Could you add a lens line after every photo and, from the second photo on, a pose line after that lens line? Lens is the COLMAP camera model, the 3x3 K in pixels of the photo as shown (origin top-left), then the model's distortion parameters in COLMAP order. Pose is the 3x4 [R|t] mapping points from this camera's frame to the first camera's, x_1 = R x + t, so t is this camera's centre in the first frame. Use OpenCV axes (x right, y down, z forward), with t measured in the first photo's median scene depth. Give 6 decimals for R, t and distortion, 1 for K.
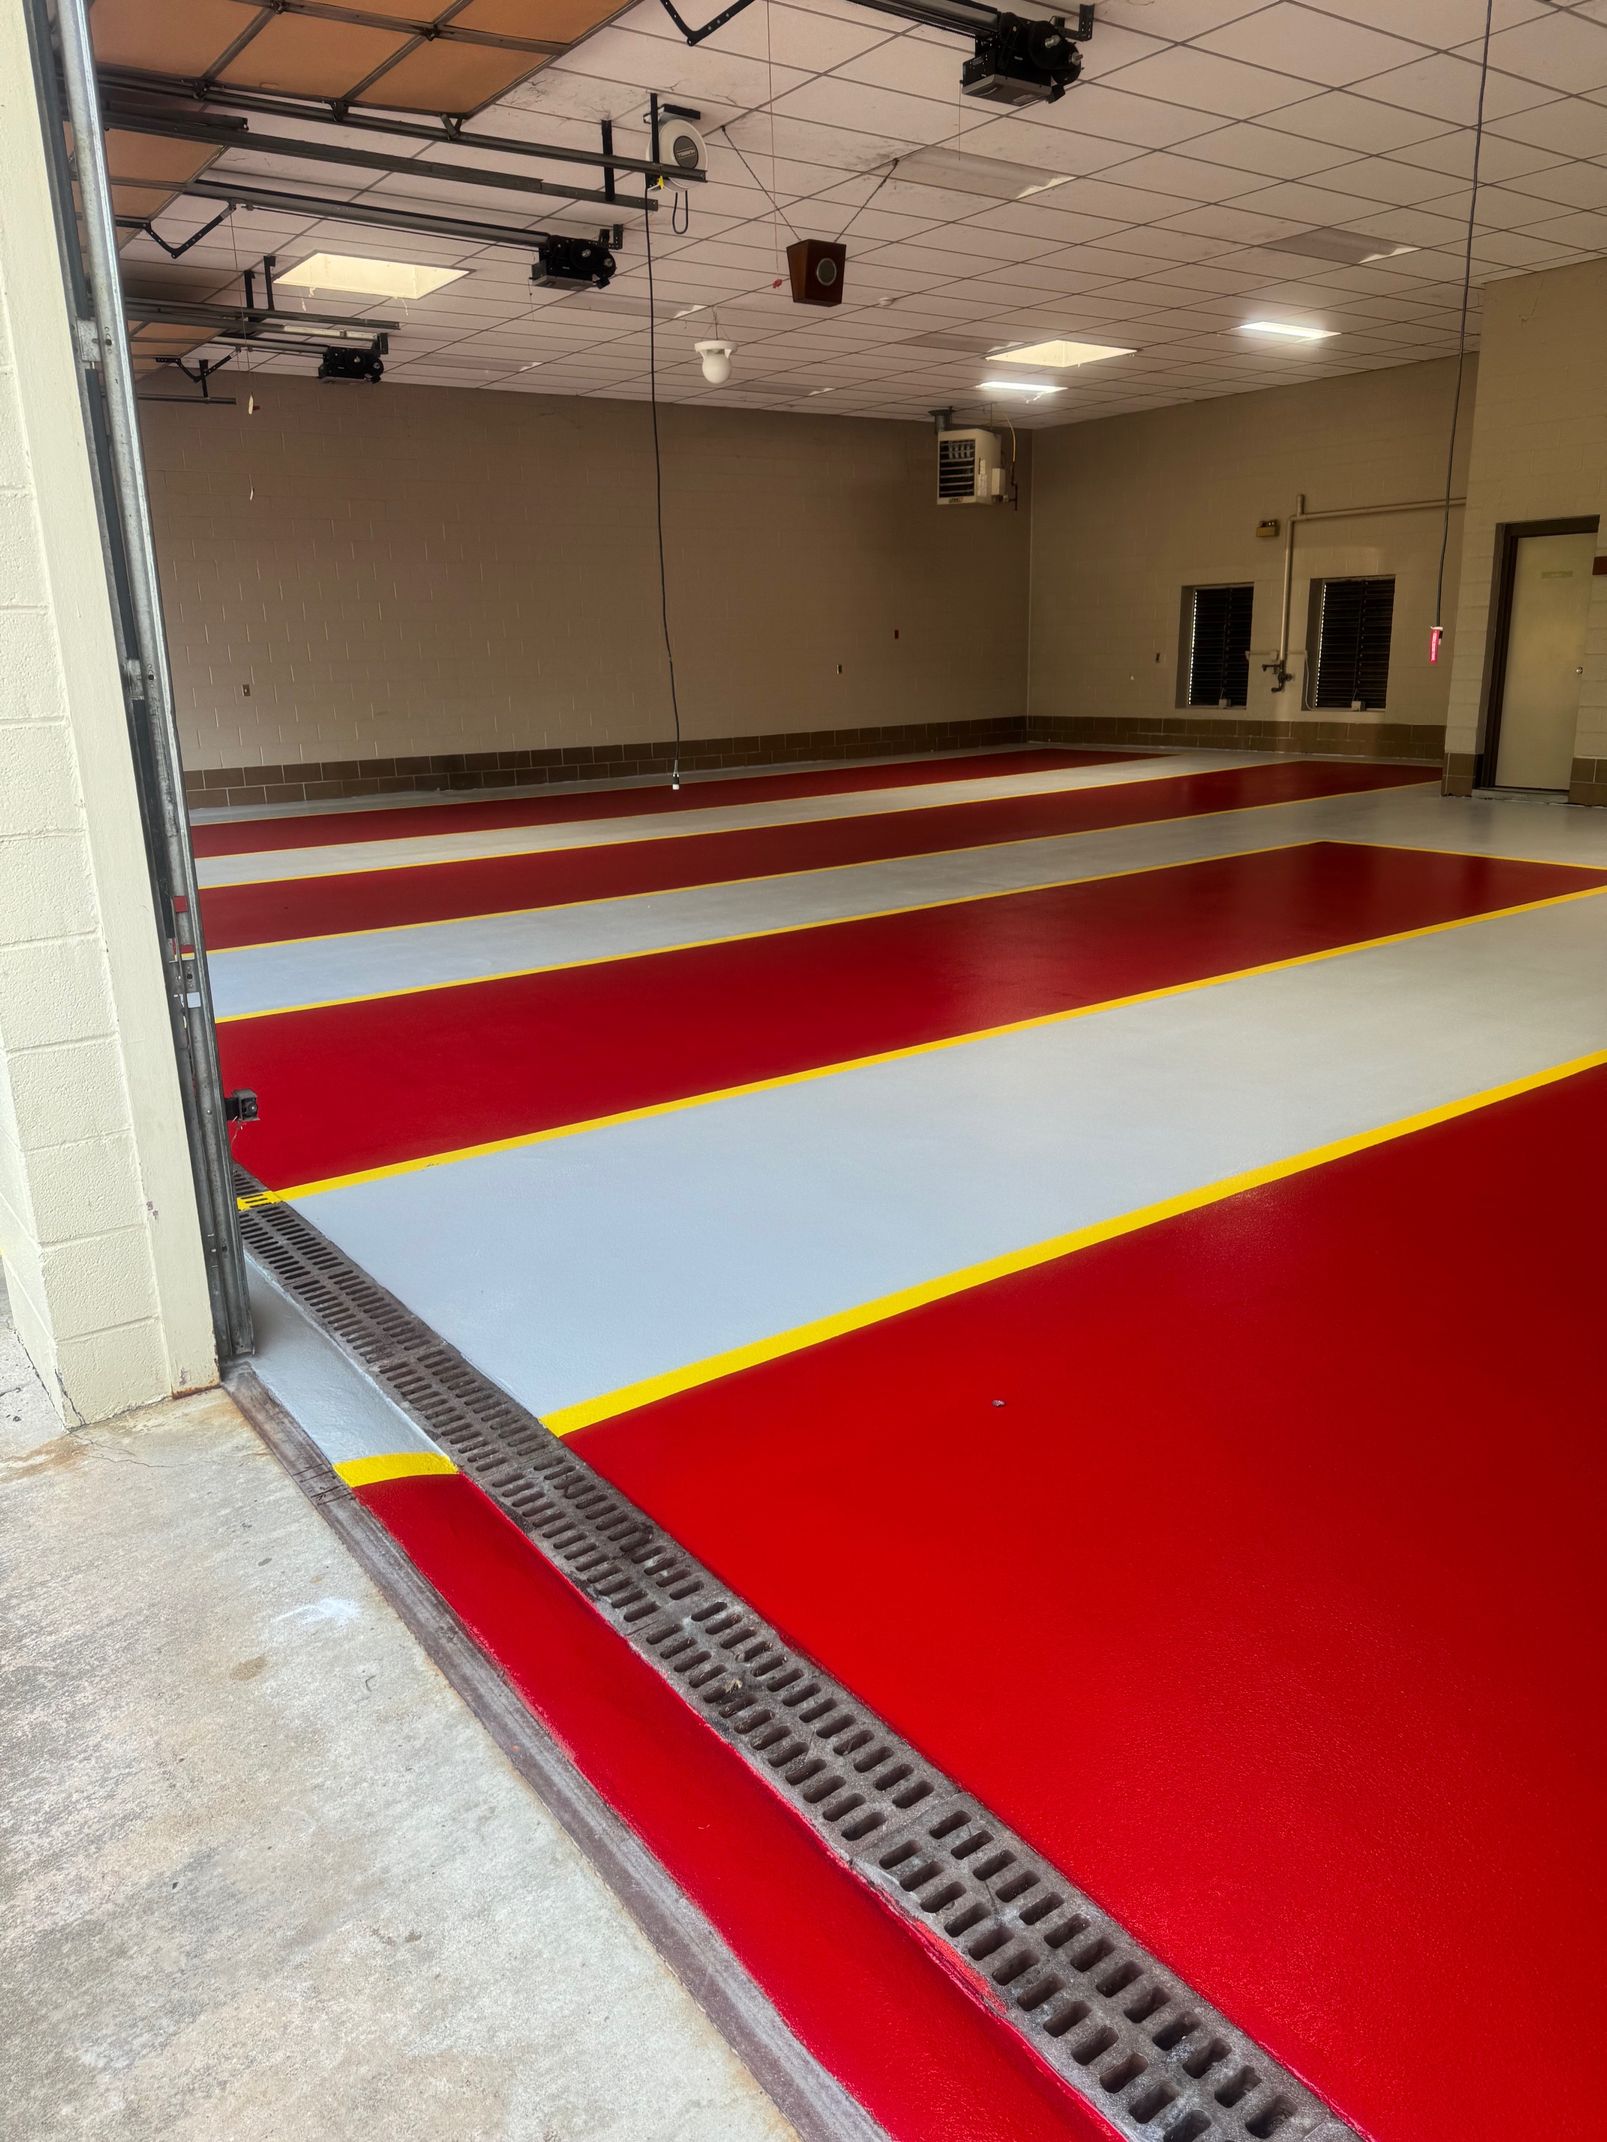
lens RADIAL K [[1573.5, 0, 801.1], [0, 1573.5, 1074.1], [0, 0, 1]] dist [0.015606, 0.001915]
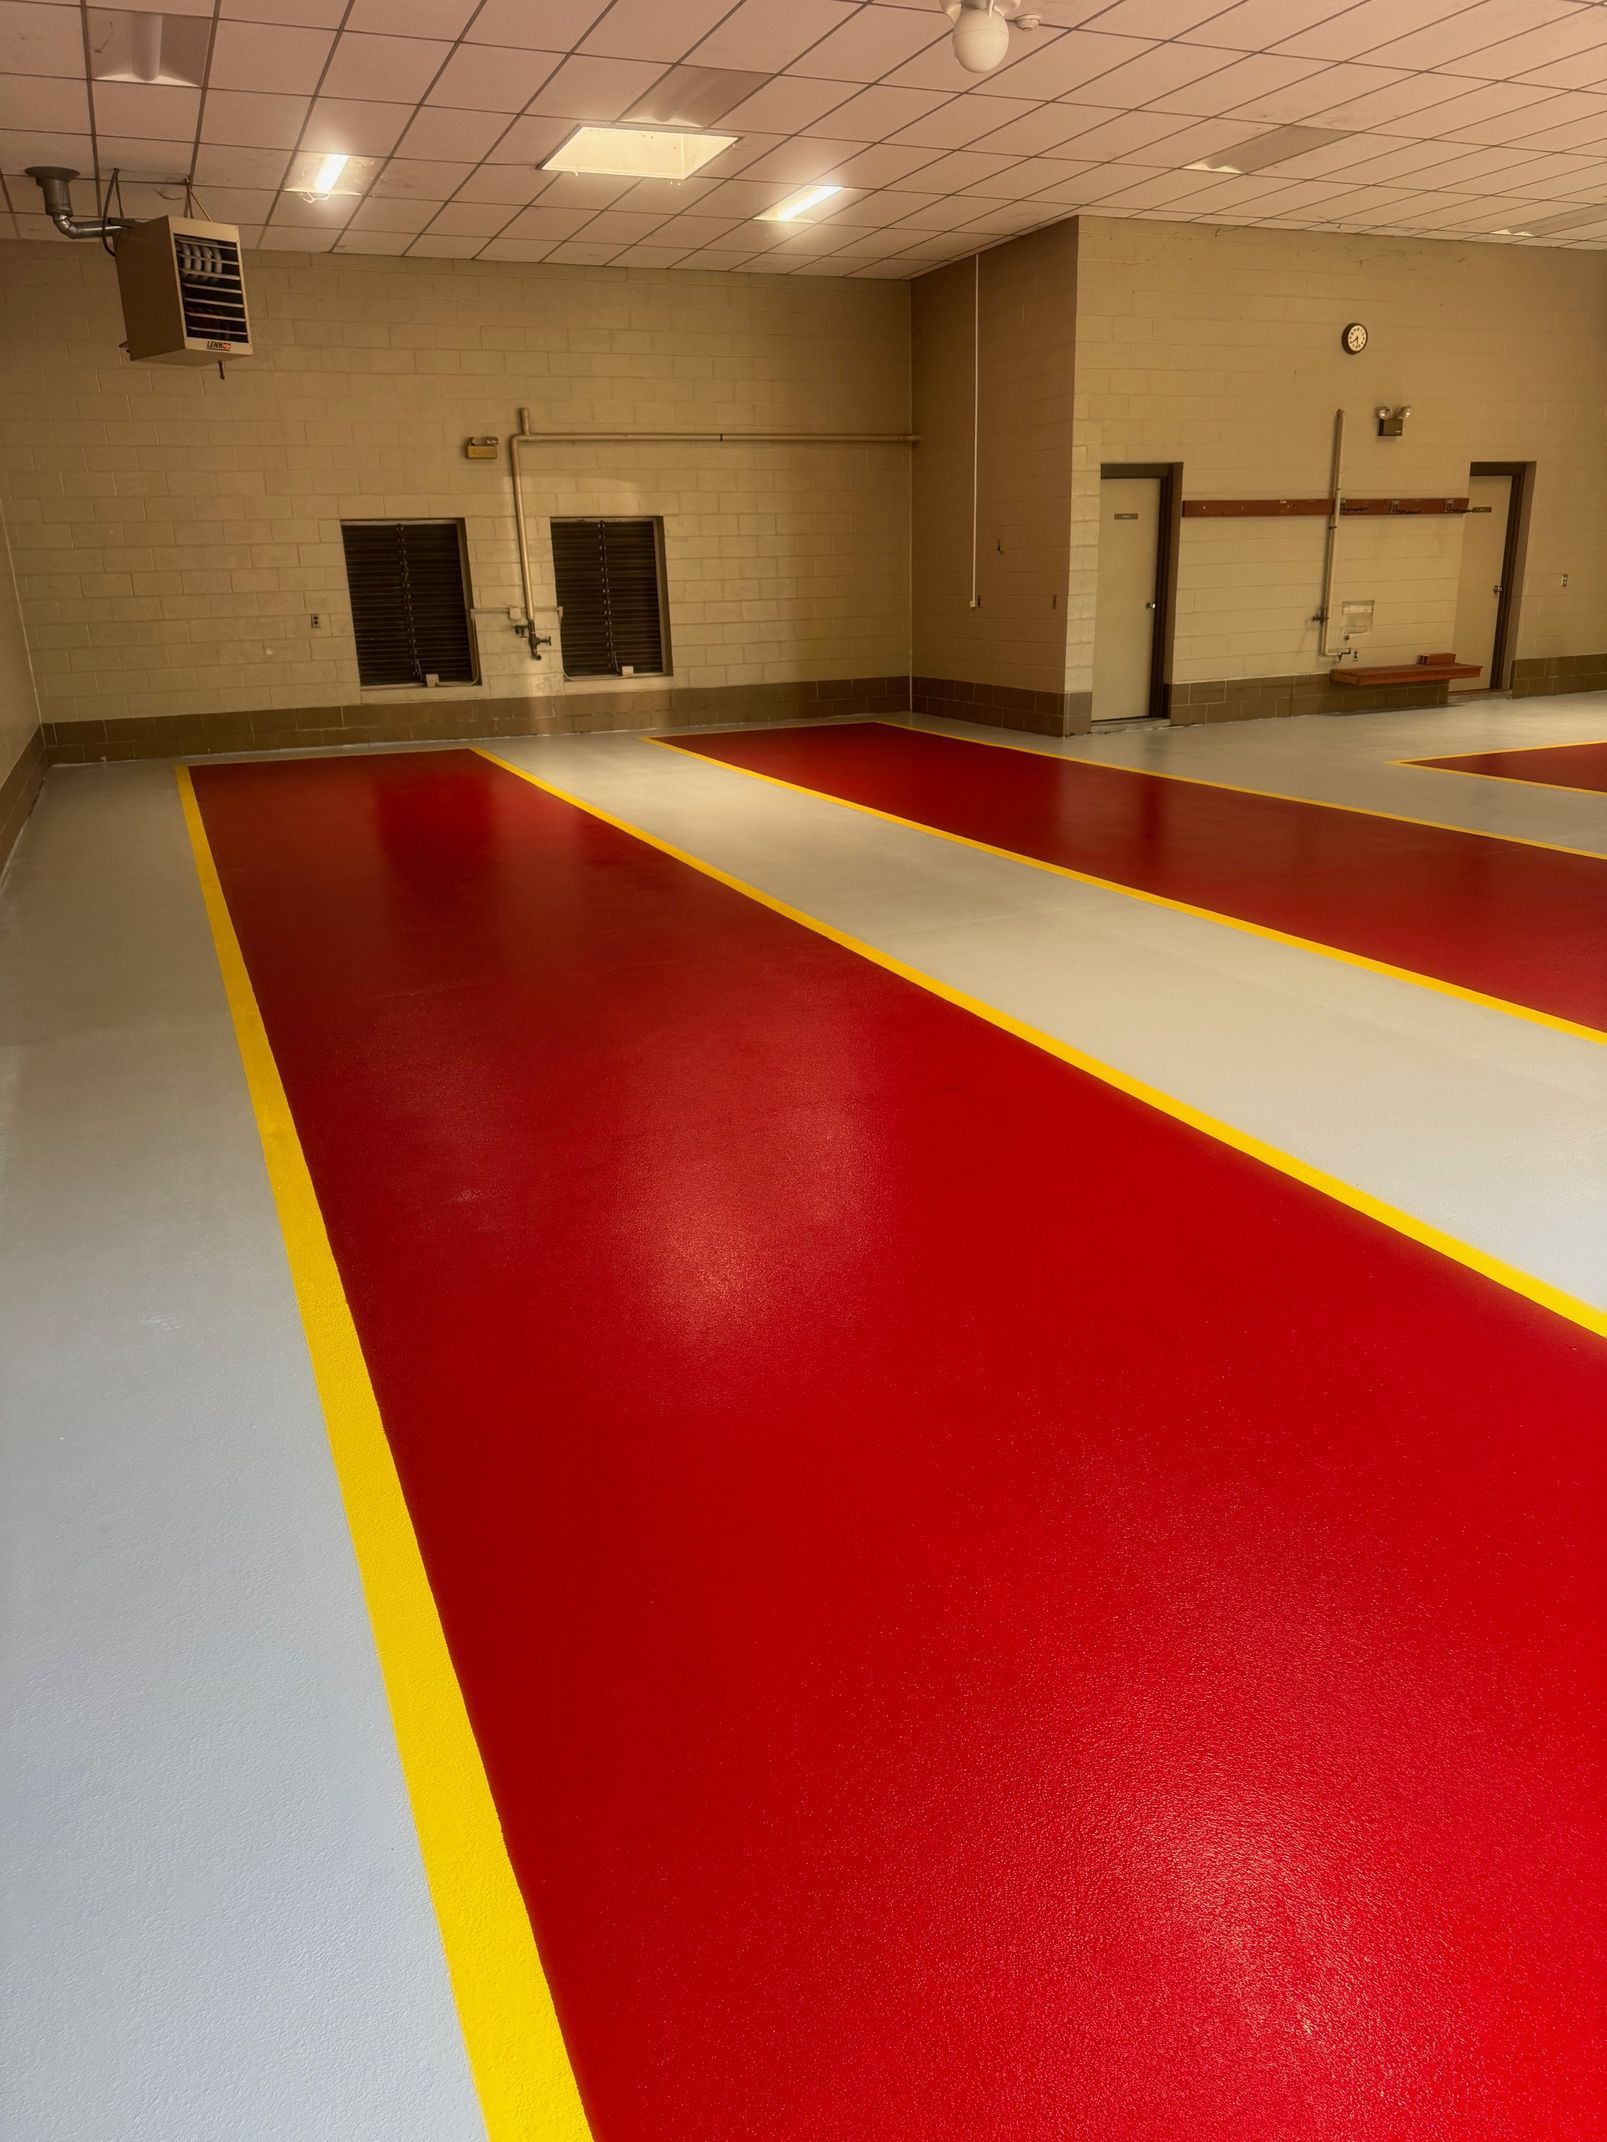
lens RADIAL K [[1573.5, 0, 803.9], [0, 1573.5, 1072.8], [0, 0, 1]] dist [0.015606, 0.001915]
pose [[0.267554, -0.273781, 0.923828, -0.453710], [0.275149, 0.940569, 0.199055, -0.169189], [-0.923422, 0.200932, 0.326984, 0.664285]]
